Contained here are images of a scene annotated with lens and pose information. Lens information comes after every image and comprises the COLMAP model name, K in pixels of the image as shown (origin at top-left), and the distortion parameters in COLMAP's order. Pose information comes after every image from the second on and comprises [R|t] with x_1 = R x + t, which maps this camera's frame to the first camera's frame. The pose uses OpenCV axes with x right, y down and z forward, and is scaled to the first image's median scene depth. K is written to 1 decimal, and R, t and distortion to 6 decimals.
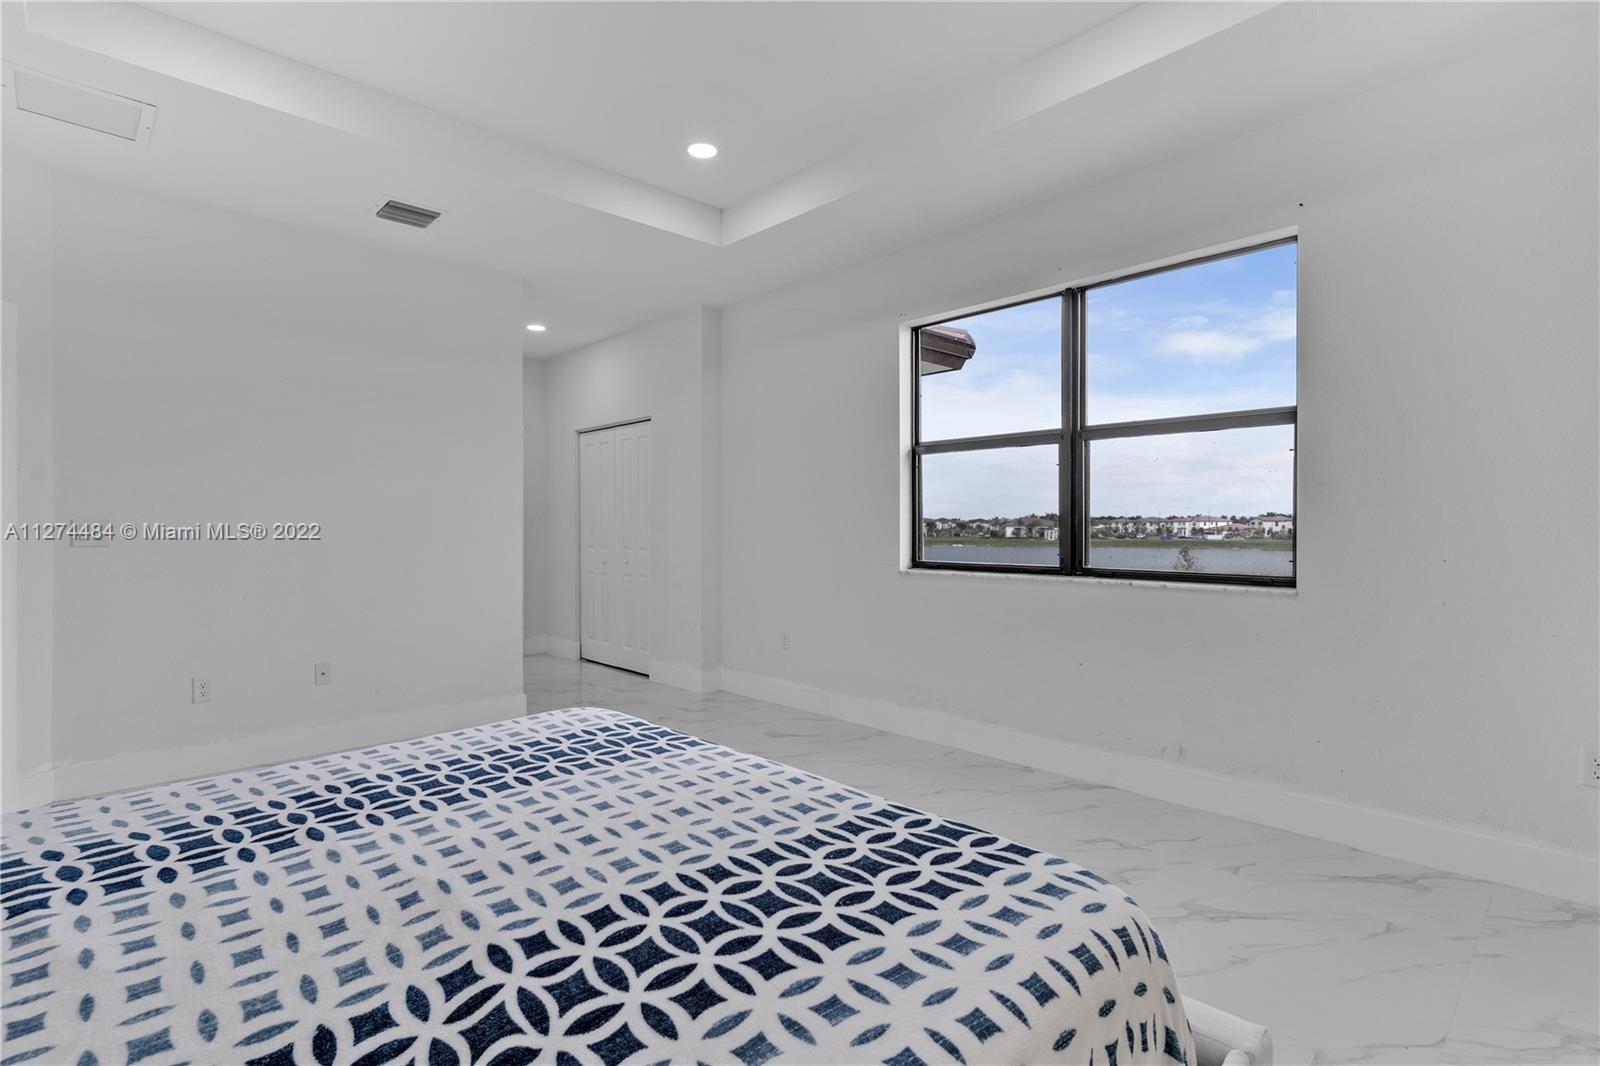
lens RADIAL K [[770.7, 0, 798.0], [0, 770.7, 534.6], [0, 0, 1]] dist [0.003485, -0.000358]
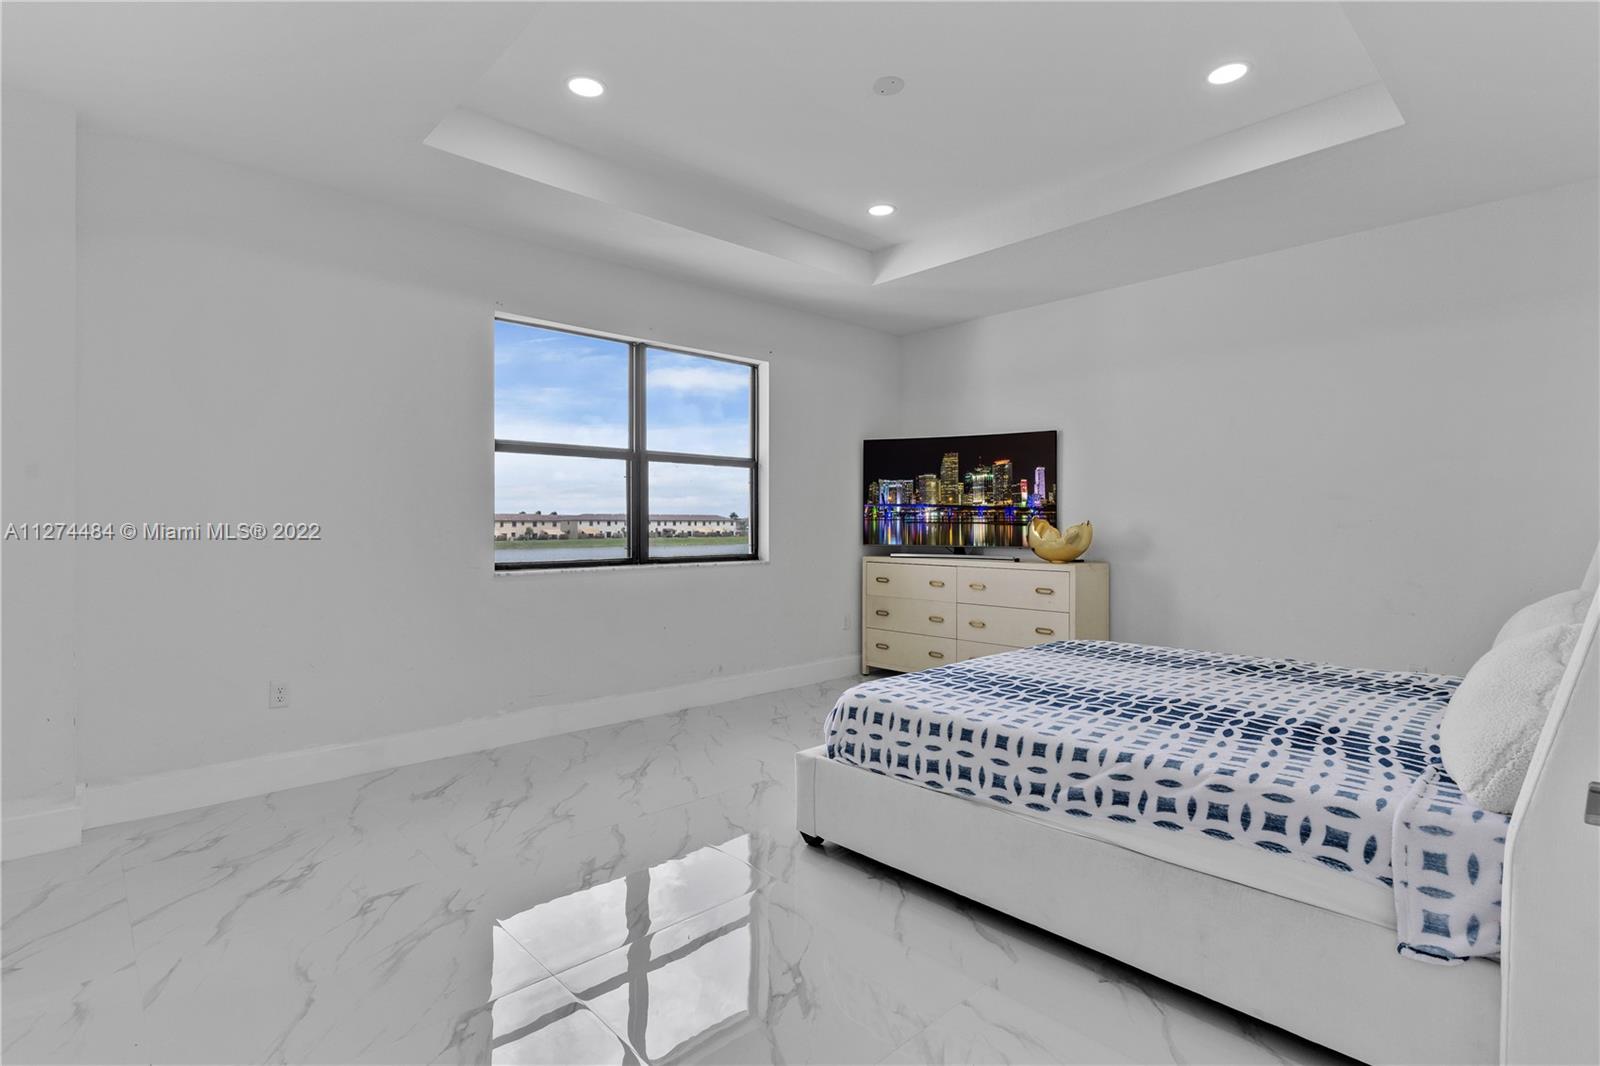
lens RADIAL K [[770.7, 0, 809.5], [0, 770.7, 537.9], [0, 0, 1]] dist [0.003485, -0.000358]
pose [[-0.010092, -0.016481, 0.999813, -0.937050], [0.009299, 0.999819, 0.016575, -0.010247], [-0.999906, 0.009465, -0.009937, 0.721595]]
